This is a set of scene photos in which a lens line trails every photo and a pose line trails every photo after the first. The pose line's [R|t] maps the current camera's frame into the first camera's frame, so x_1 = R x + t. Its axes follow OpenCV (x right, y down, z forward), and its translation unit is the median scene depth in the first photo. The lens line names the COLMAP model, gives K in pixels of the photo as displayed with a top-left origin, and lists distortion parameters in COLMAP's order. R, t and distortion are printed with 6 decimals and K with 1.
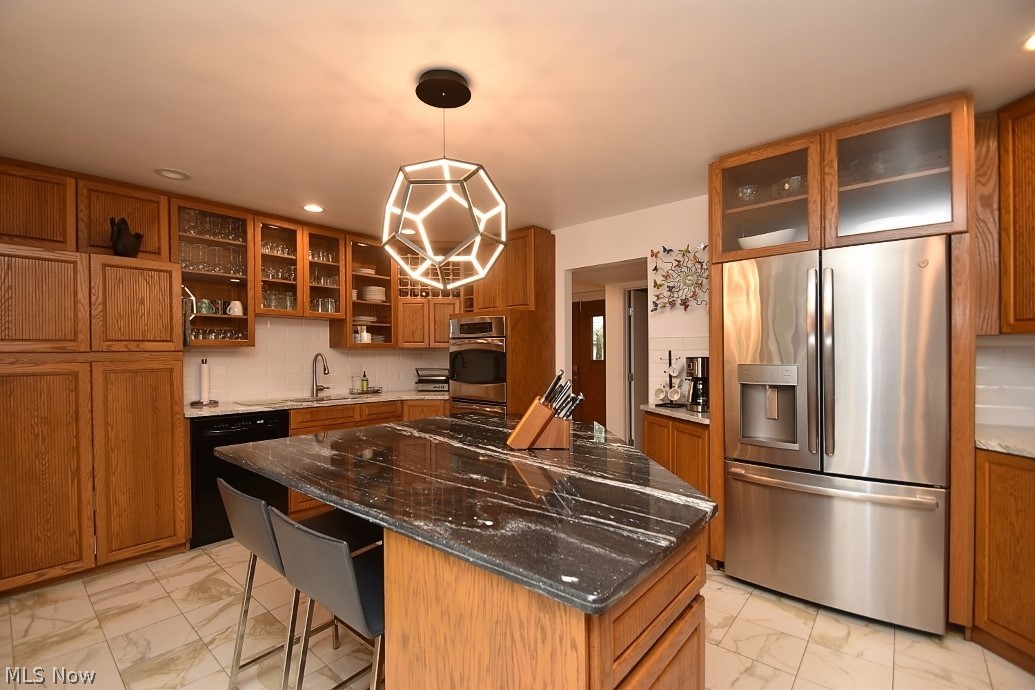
lens RADIAL K [[455.5, 0, 502.6], [0, 455.5, 359.1], [0, 0, 1]] dist [0.000560, 0.000006]
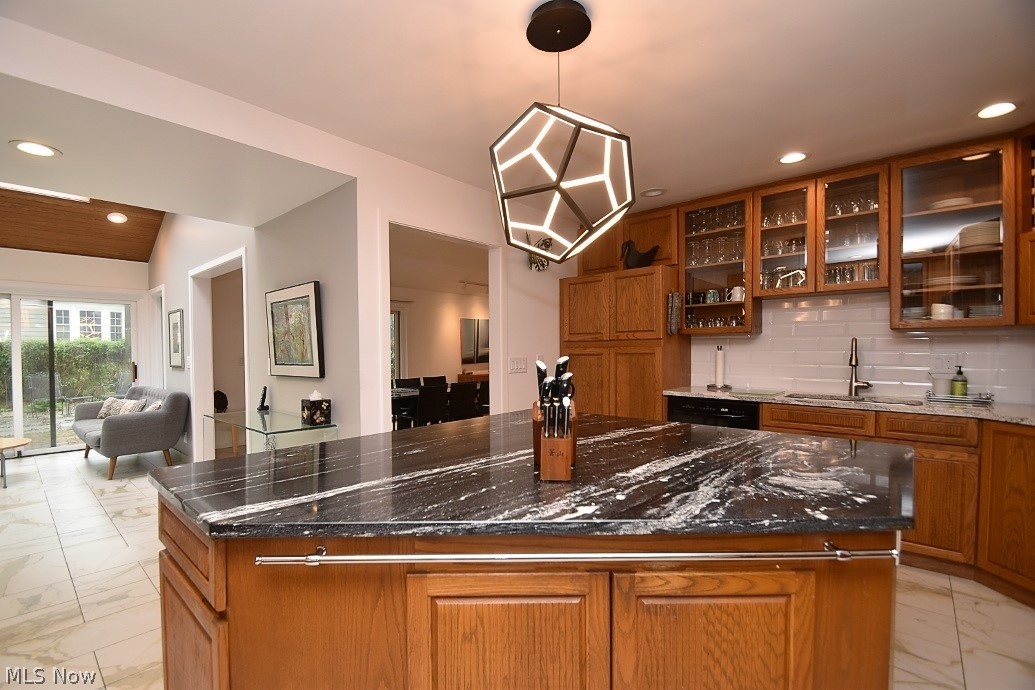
lens RADIAL K [[455.5, 0, 502.6], [0, 455.5, 359.1], [0, 0, 1]] dist [0.000560, 0.000006]
pose [[-0.013672, 0.024874, -0.999597, 0.530338], [-0.002784, 0.999686, 0.024914, 0.008079], [0.999903, 0.003124, -0.013599, 0.649686]]
